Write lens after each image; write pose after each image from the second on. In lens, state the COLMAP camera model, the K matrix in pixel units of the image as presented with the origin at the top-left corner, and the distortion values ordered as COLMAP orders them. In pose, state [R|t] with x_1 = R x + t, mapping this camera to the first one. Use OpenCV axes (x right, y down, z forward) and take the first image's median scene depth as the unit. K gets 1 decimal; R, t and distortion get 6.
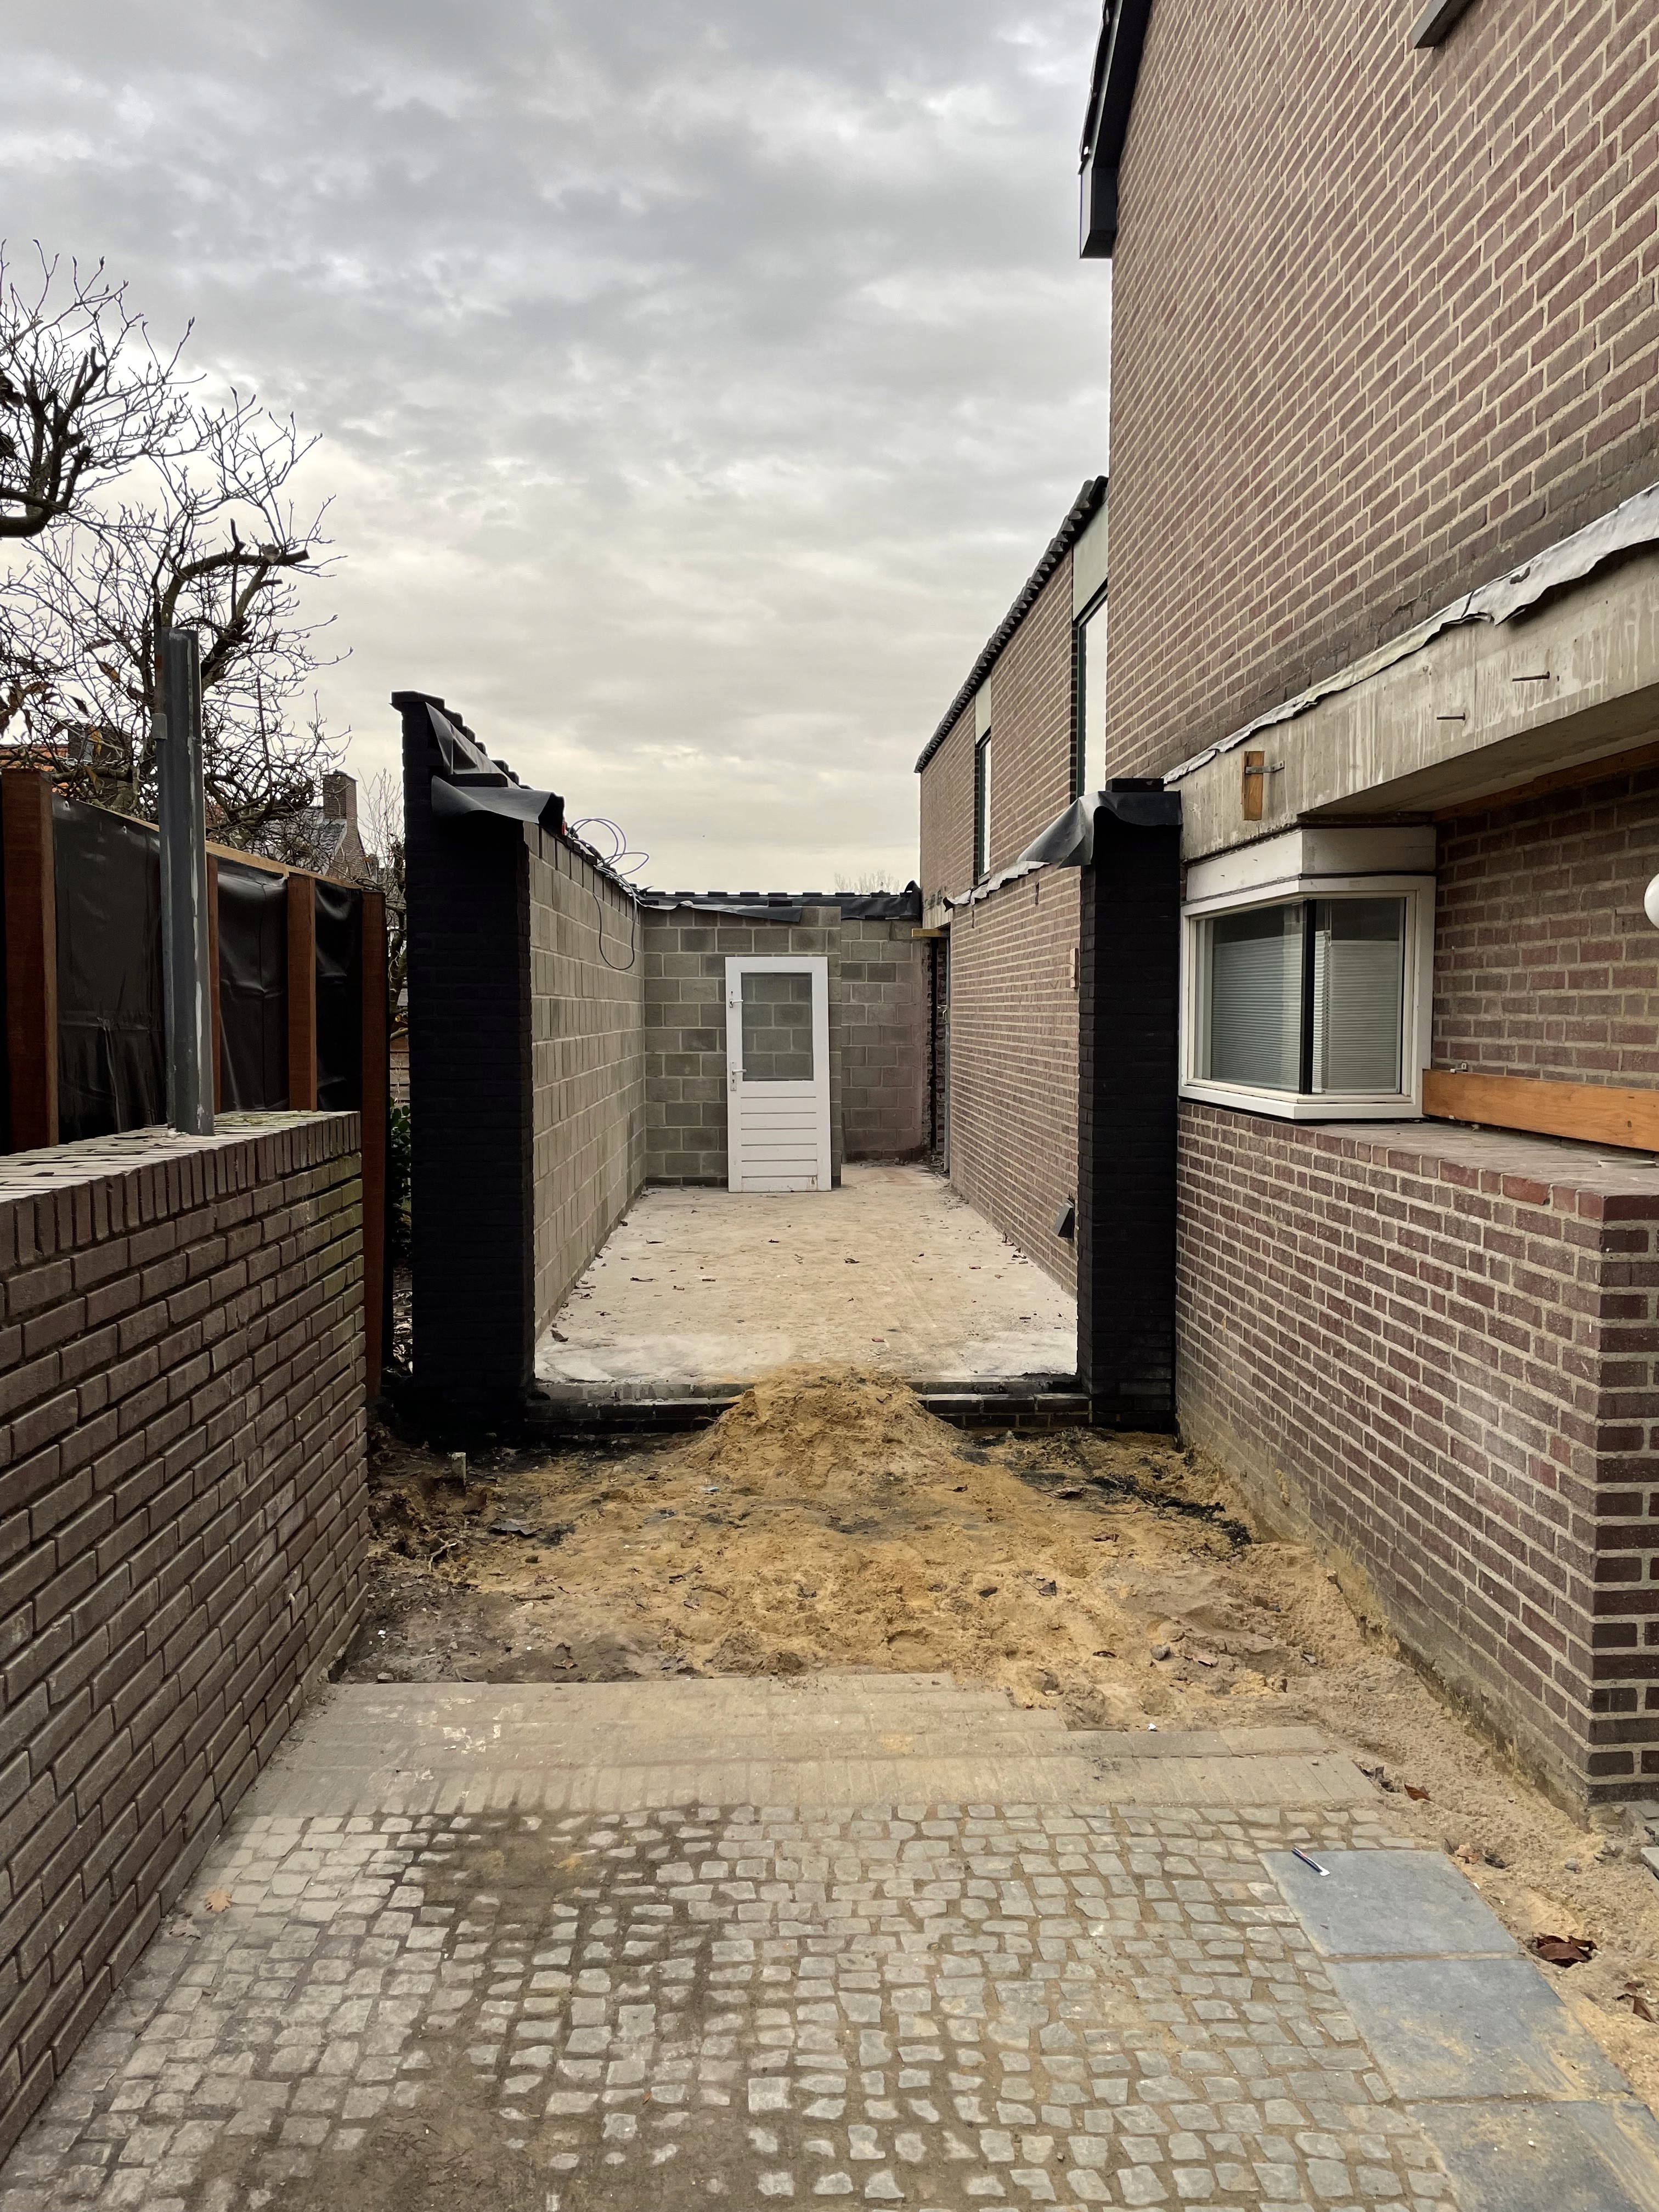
lens RADIAL K [[1692.9, 0, 828.6], [0, 1692.9, 1106.7], [0, 0, 1]] dist [-0.003811, -0.000611]
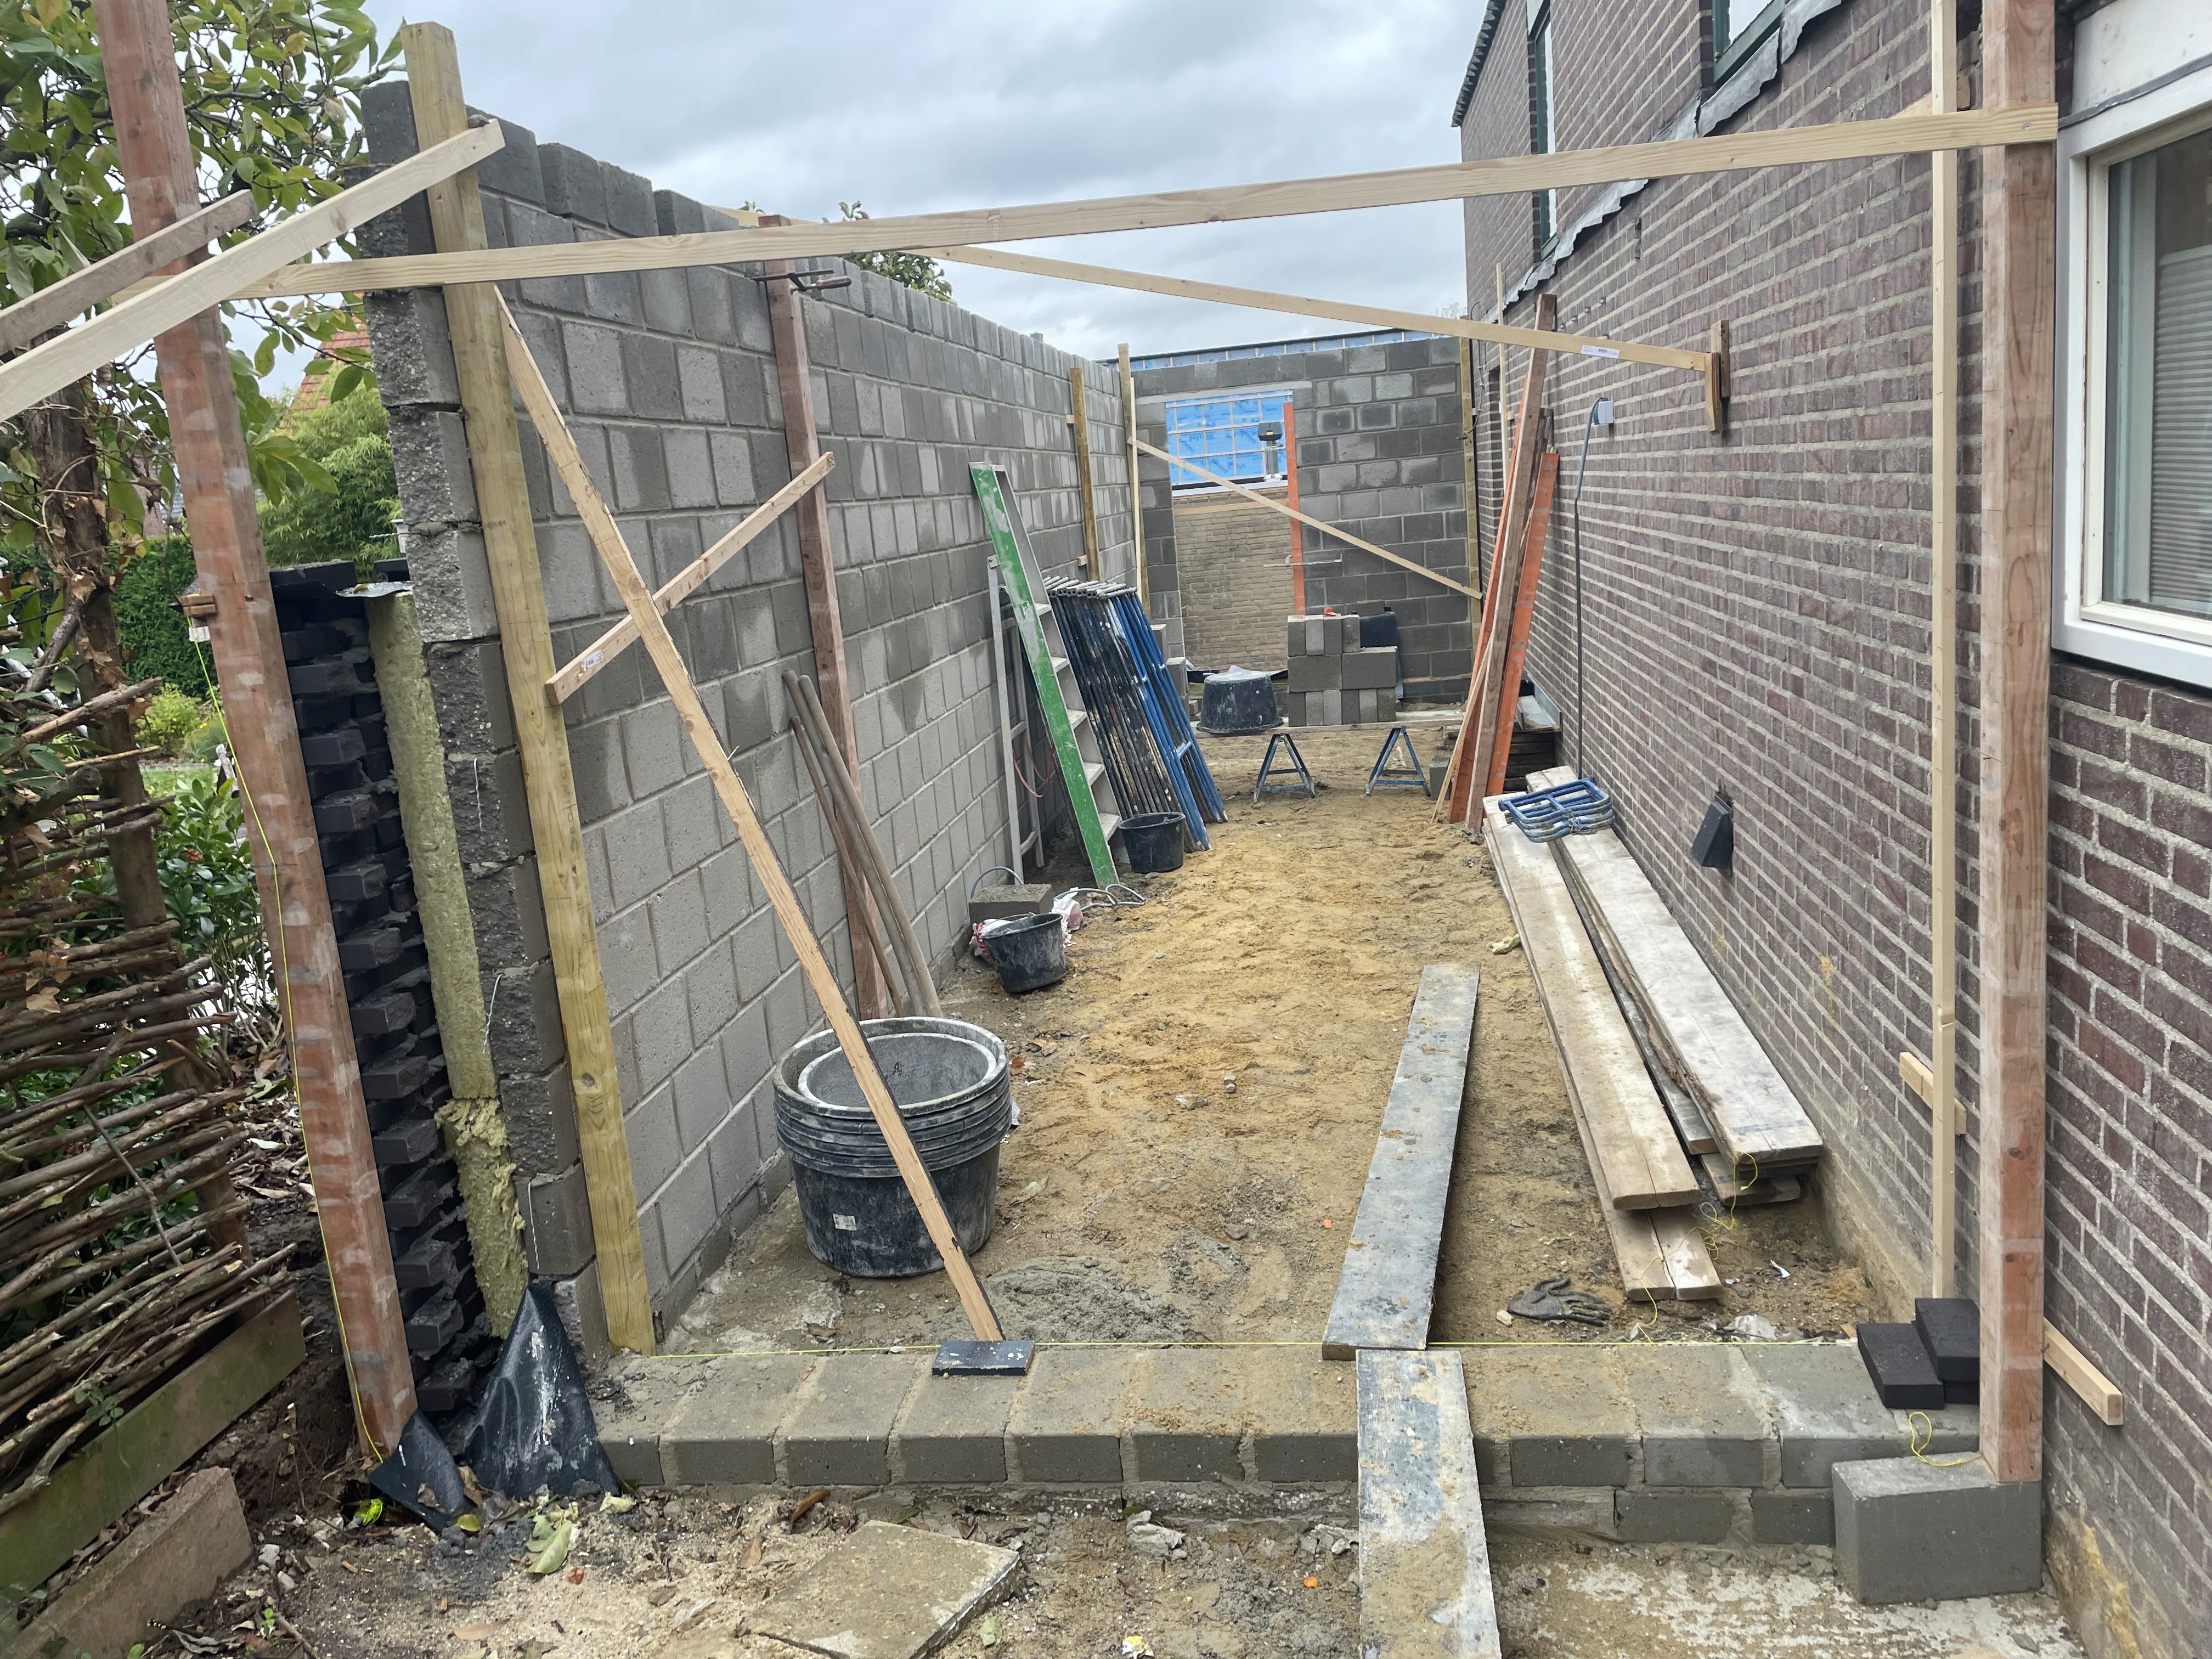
lens RADIAL K [[1692.9, 0, 1106.1], [0, 1692.9, 825.7], [0, 0, 1]] dist [-0.003811, -0.000611]
pose [[0.981749, -0.046586, -0.184389, 0.042250], [0.073067, 0.987518, 0.139534, -0.023459], [0.175587, -0.150460, 0.972898, 0.379671]]
